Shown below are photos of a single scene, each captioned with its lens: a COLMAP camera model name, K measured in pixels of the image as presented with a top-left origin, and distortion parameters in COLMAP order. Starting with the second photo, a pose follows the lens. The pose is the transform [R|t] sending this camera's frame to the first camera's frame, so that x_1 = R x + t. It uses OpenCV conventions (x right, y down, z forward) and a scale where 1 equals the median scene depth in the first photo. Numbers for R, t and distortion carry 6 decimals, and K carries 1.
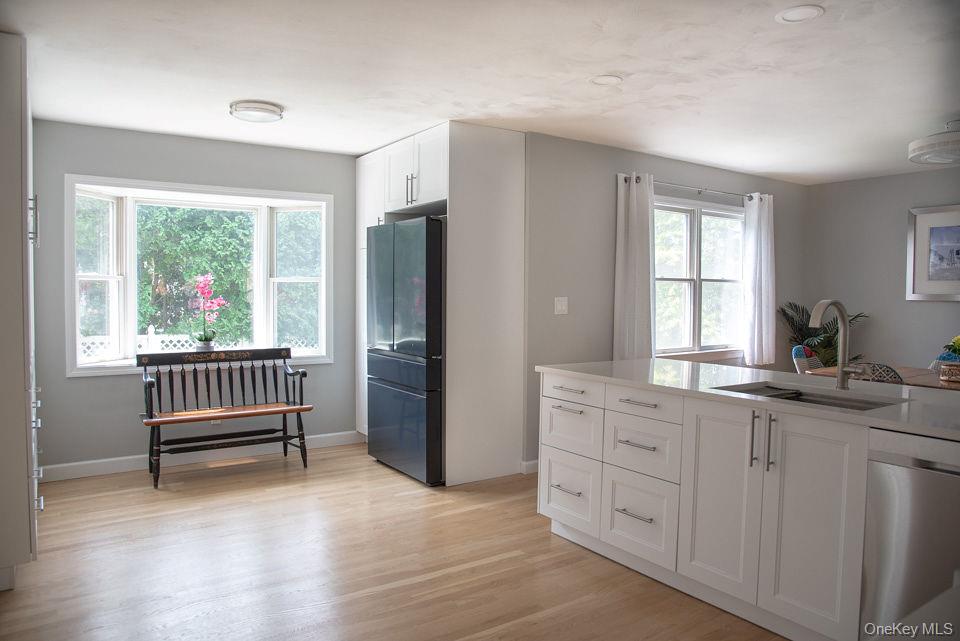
lens RADIAL K [[658.1, 0, 479.6], [0, 658.1, 320.5], [0, 0, 1]] dist [-0.087975, 0.027423]
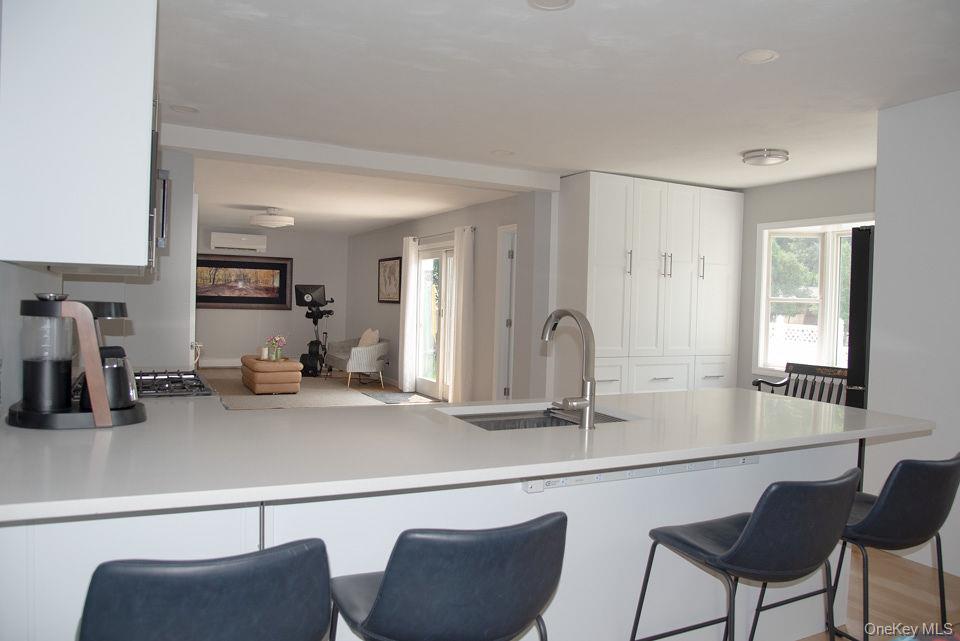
lens RADIAL K [[658.1, 0, 479.6], [0, 658.1, 319.5], [0, 0, 1]] dist [-0.087975, 0.027423]
pose [[-0.142048, 0.009546, -0.989814, 0.736172], [-0.072016, 0.997204, 0.019953, -0.010797], [0.987237, 0.074116, -0.140964, 0.568046]]
